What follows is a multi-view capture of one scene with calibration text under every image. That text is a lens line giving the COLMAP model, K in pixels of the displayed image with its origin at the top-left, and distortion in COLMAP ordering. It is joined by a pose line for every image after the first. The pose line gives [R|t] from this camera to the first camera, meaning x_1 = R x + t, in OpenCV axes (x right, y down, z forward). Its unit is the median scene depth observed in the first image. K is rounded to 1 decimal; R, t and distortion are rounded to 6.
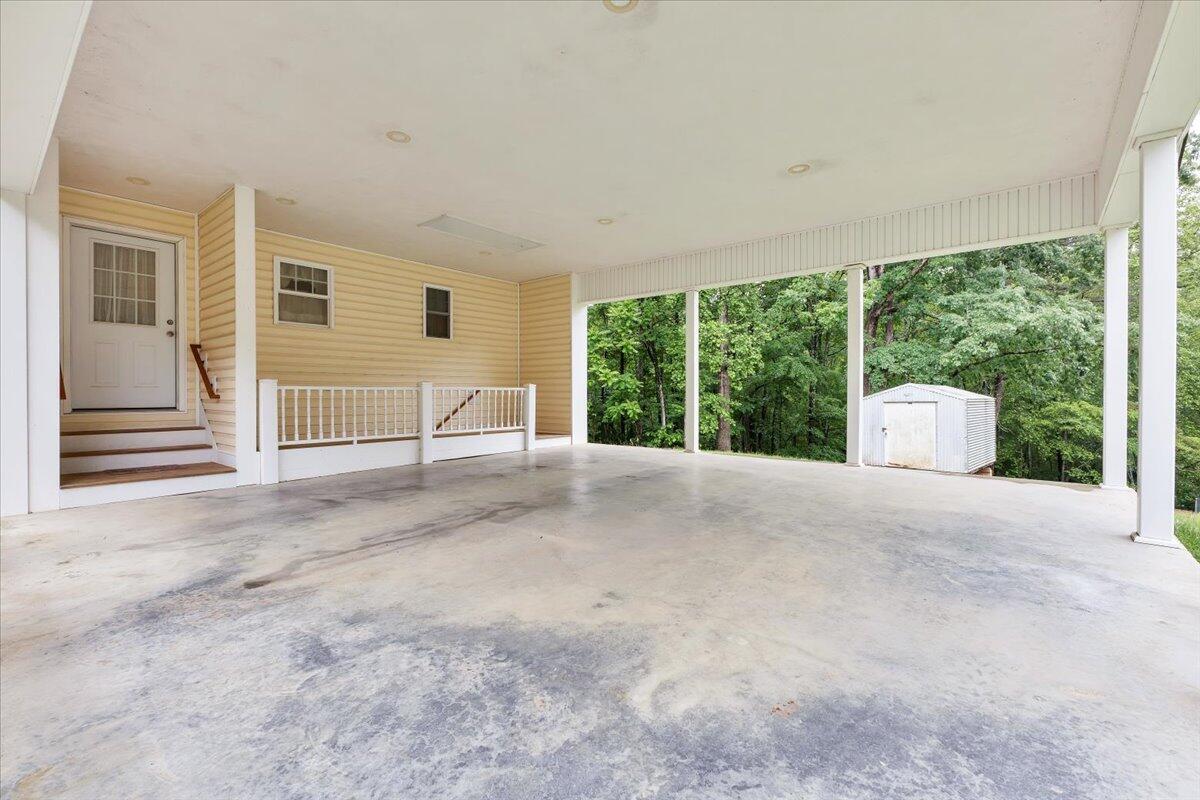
lens RADIAL K [[543.3, 0, 593.7], [0, 543.3, 394.5], [0, 0, 1]] dist [0.032783, -0.000007]
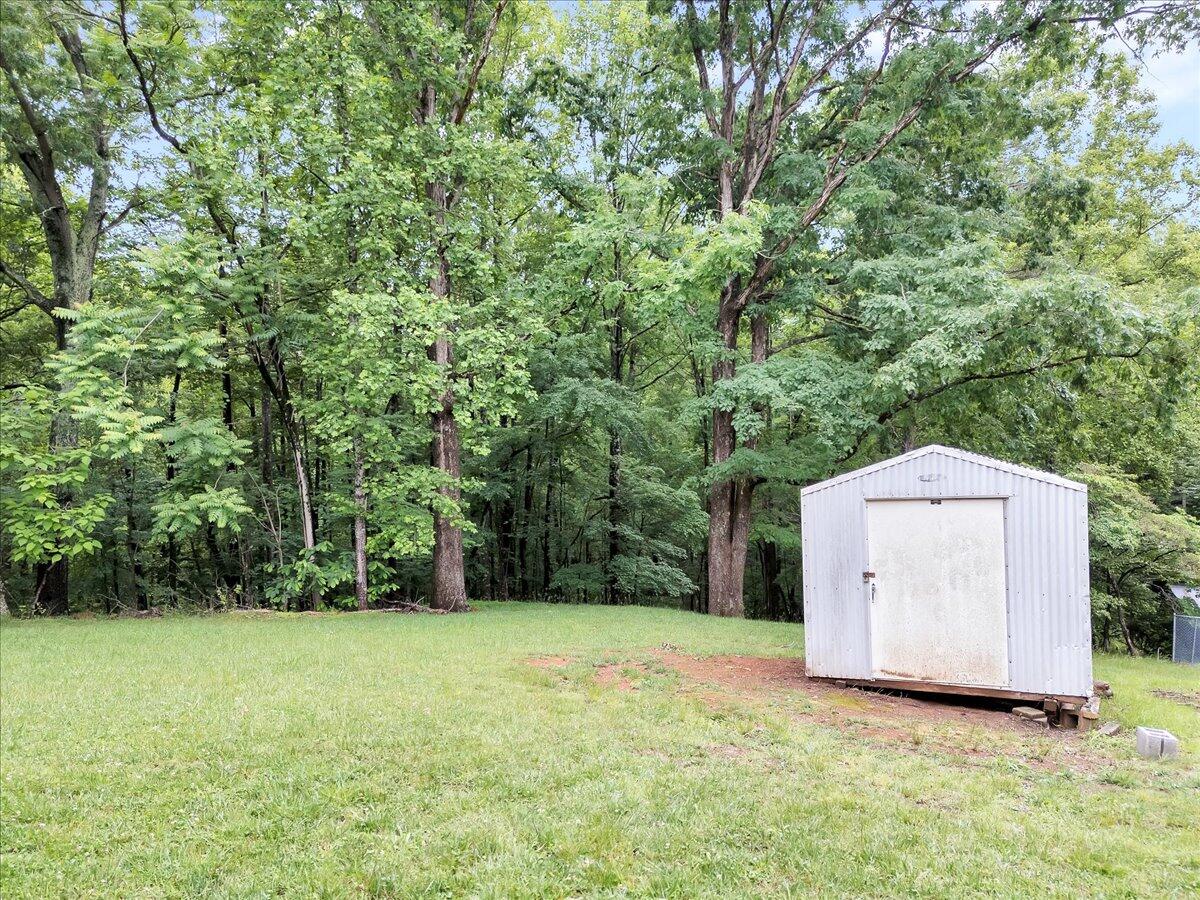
lens RADIAL K [[958.2, 0, 598.5], [0, 958.2, 488.7], [0, 0, 1]] dist [0.256904, -0.001298]
pose [[0.926796, -0.036915, 0.373745, 0.075729], [0.026332, 0.999096, 0.033386, -0.006875], [-0.374640, -0.021100, 0.926930, 0.285660]]
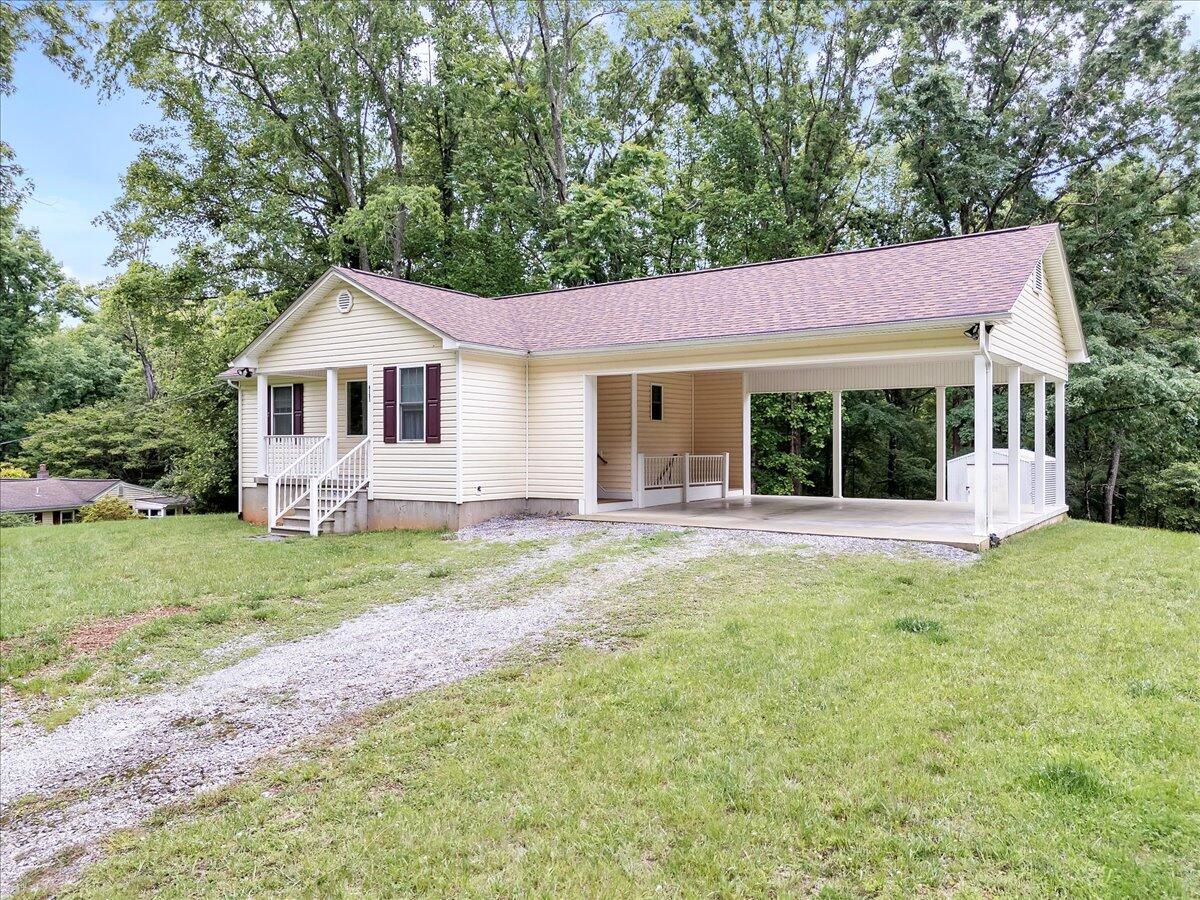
lens RADIAL K [[912.9, 0, 600.0], [0, 912.9, 450.0], [0, 0, 1]] dist [0.047639, -0.034200]
pose [[0.996371, -0.008414, 0.084700, -0.246730], [0.008558, 0.999962, -0.001345, -0.009366], [-0.084686, 0.002065, 0.996406, -0.525277]]
